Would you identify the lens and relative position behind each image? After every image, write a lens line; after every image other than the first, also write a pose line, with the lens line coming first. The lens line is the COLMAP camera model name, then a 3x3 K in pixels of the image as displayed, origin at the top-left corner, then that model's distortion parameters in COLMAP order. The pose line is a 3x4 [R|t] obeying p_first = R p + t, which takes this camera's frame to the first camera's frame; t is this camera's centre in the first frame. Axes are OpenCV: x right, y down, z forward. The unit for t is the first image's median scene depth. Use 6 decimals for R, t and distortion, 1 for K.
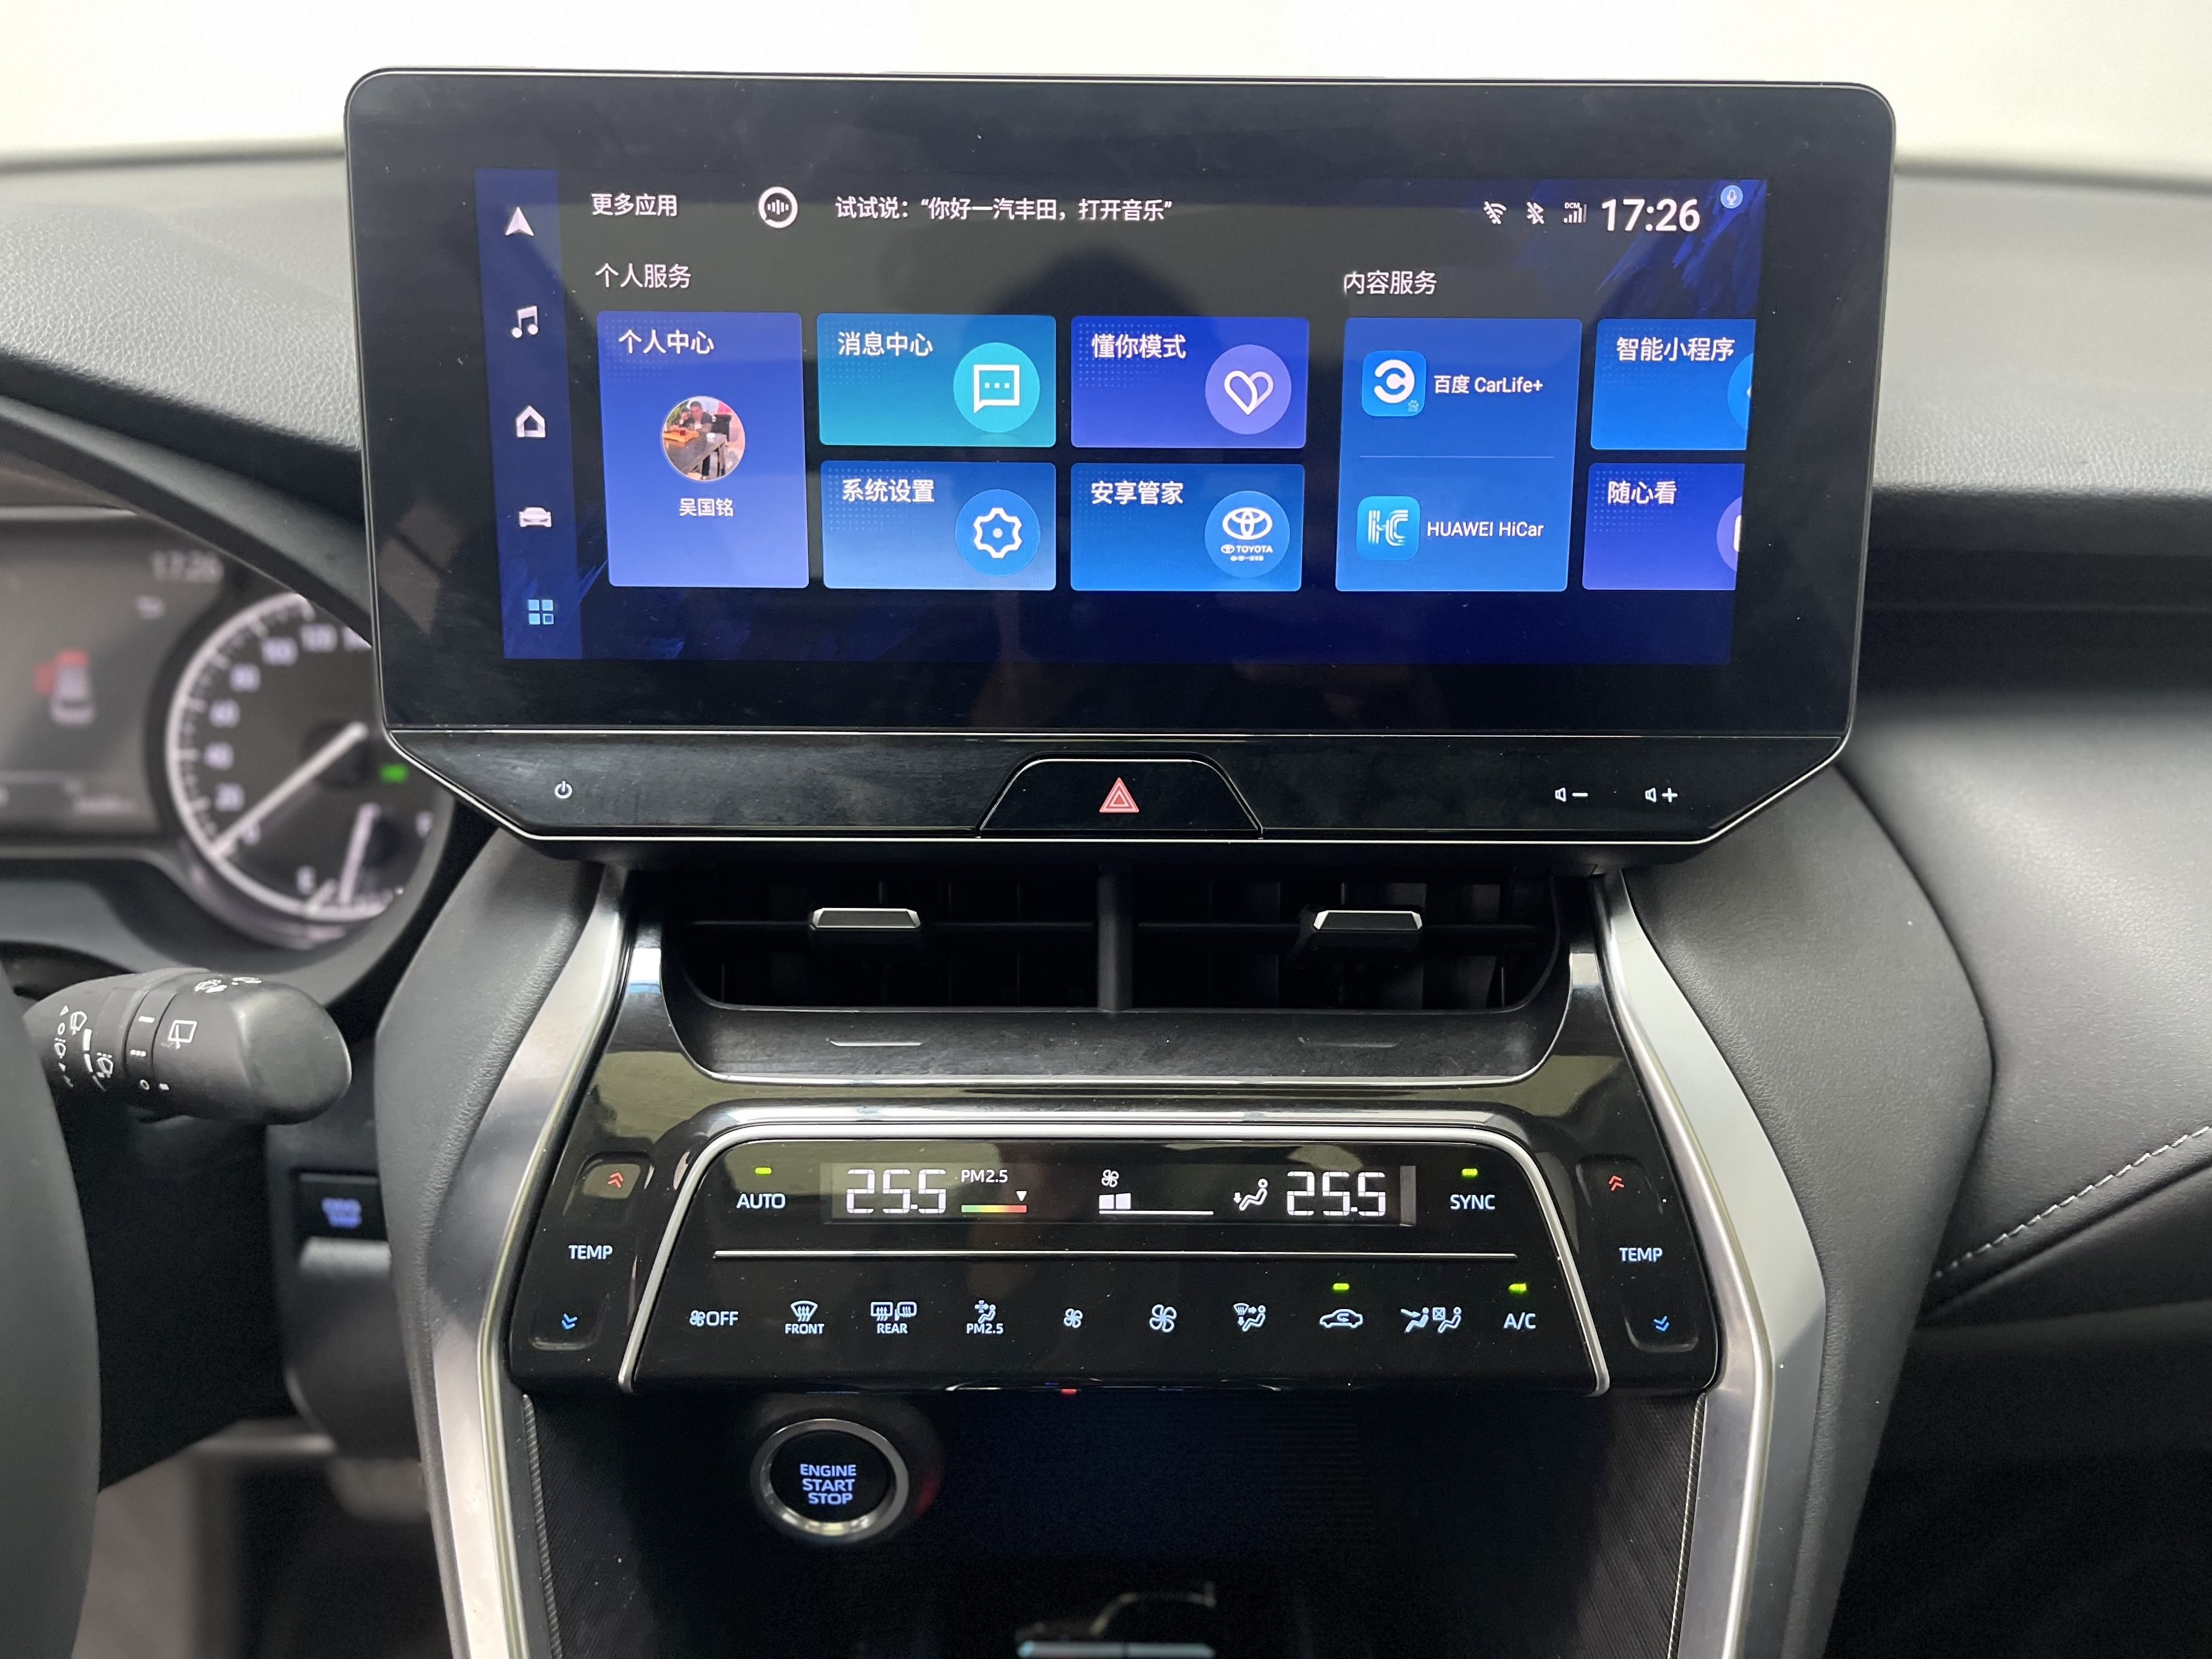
lens RADIAL K [[1699.1, 0, 1103.8], [0, 1699.1, 840.9], [0, 0, 1]] dist [0.069374, -0.117185]
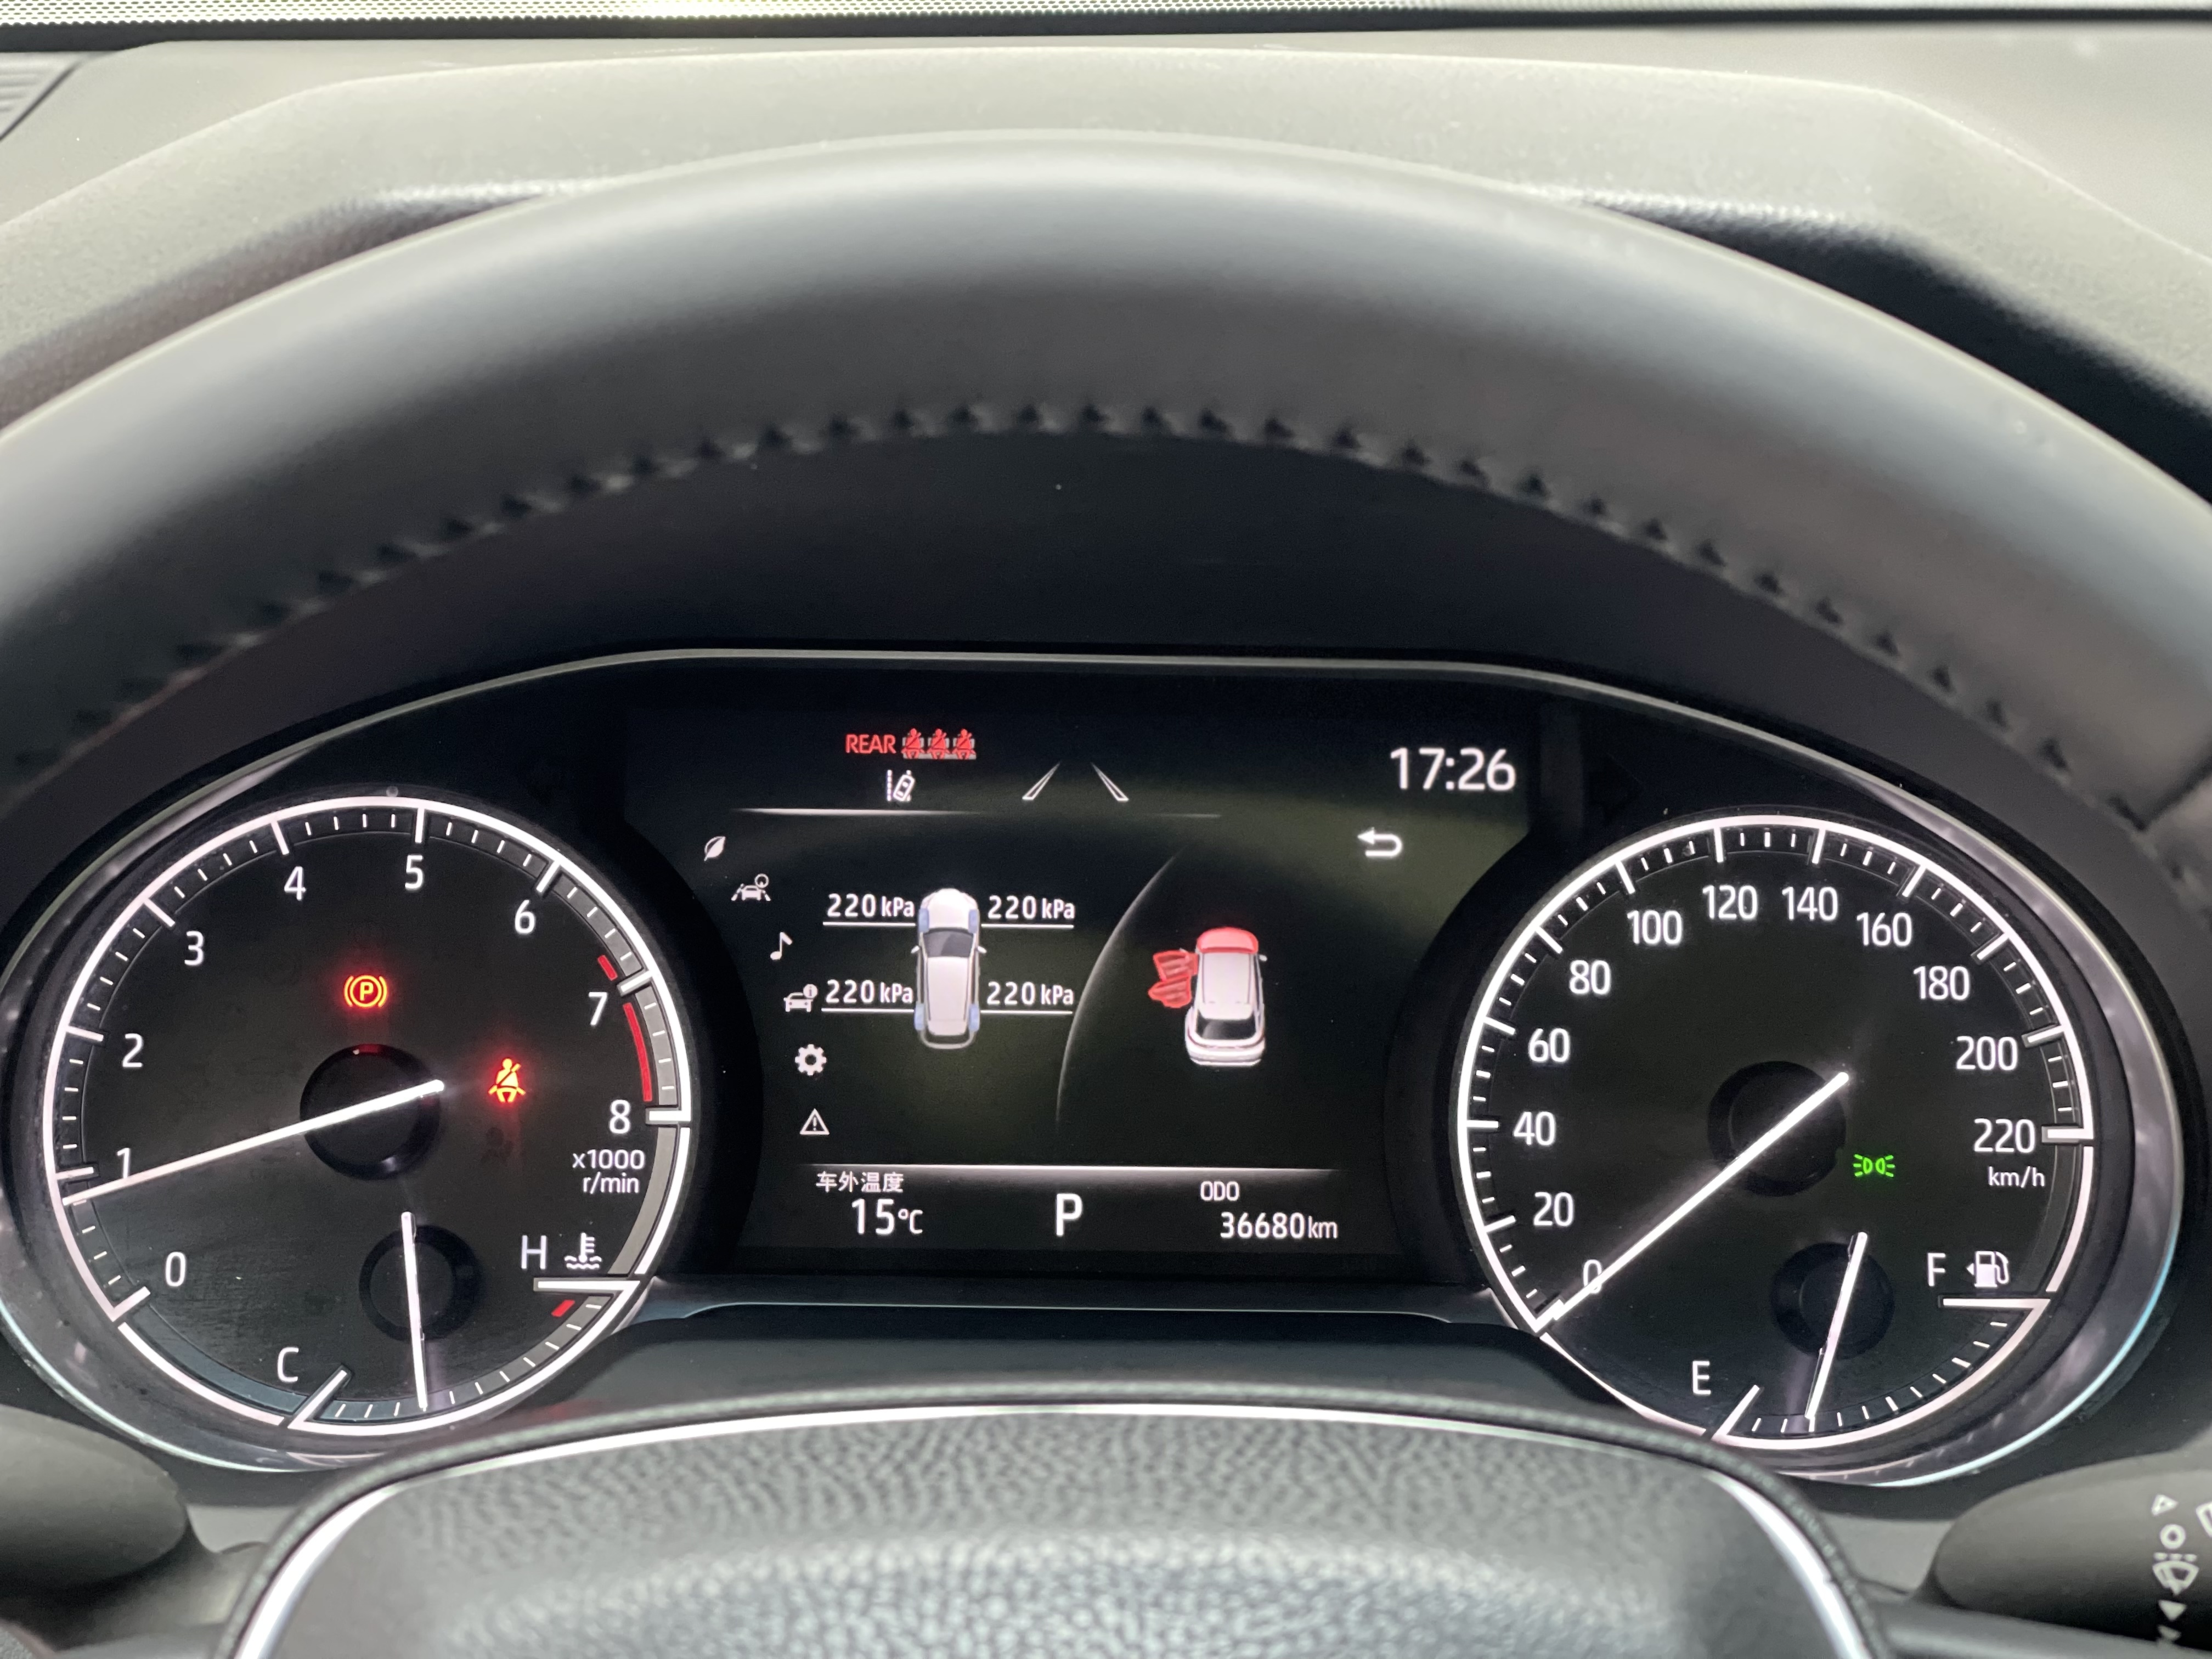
lens RADIAL K [[4162.8, 0, 1076.3], [0, 4162.8, 823.3], [0, 0, 1]] dist [0.164054, 0.222410]
pose [[0.999830, 0.009932, 0.015545, -0.913666], [-0.006718, 0.980856, -0.194619, 0.142018], [-0.017180, 0.194481, 0.980756, -0.323942]]
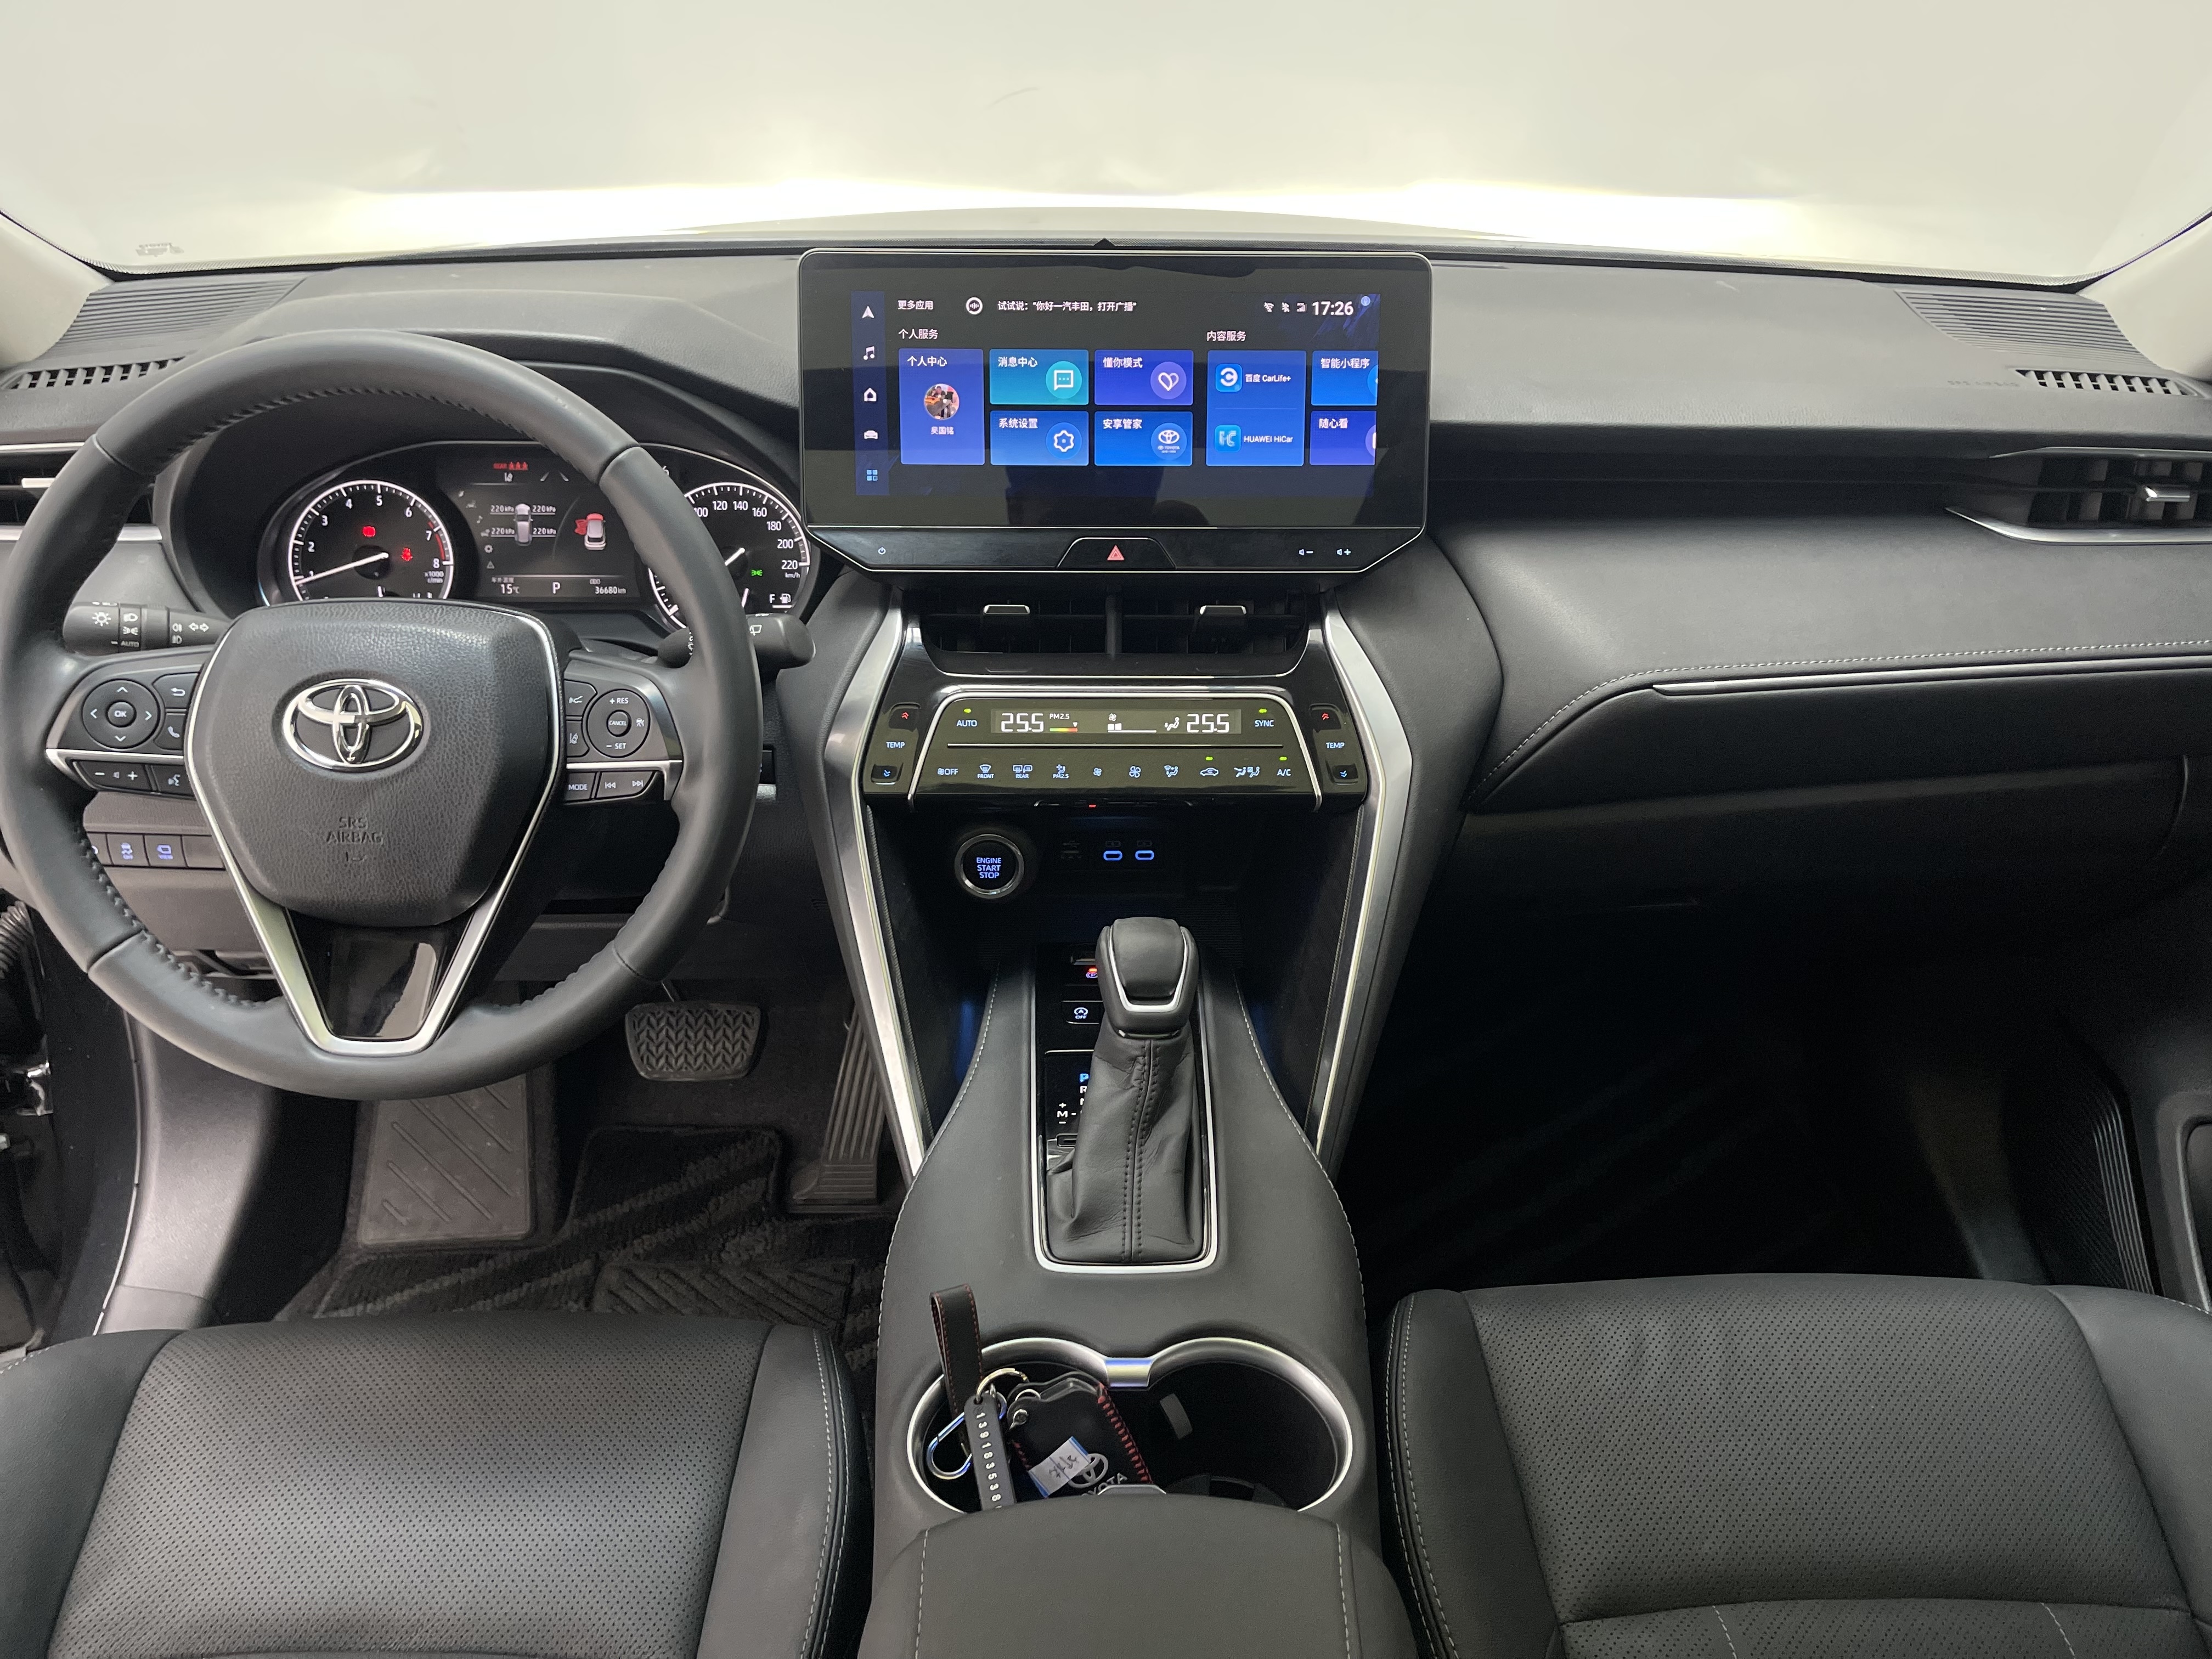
lens RADIAL K [[1707.9, 0, 1109.7], [0, 1707.9, 853.5], [0, 0, 1]] dist [0.070868, -0.117049]
pose [[0.999957, -0.004674, 0.008021, -0.020451], [0.004623, 0.999969, 0.006342, 0.382450], [-0.008051, -0.006305, 0.999948, -1.406154]]
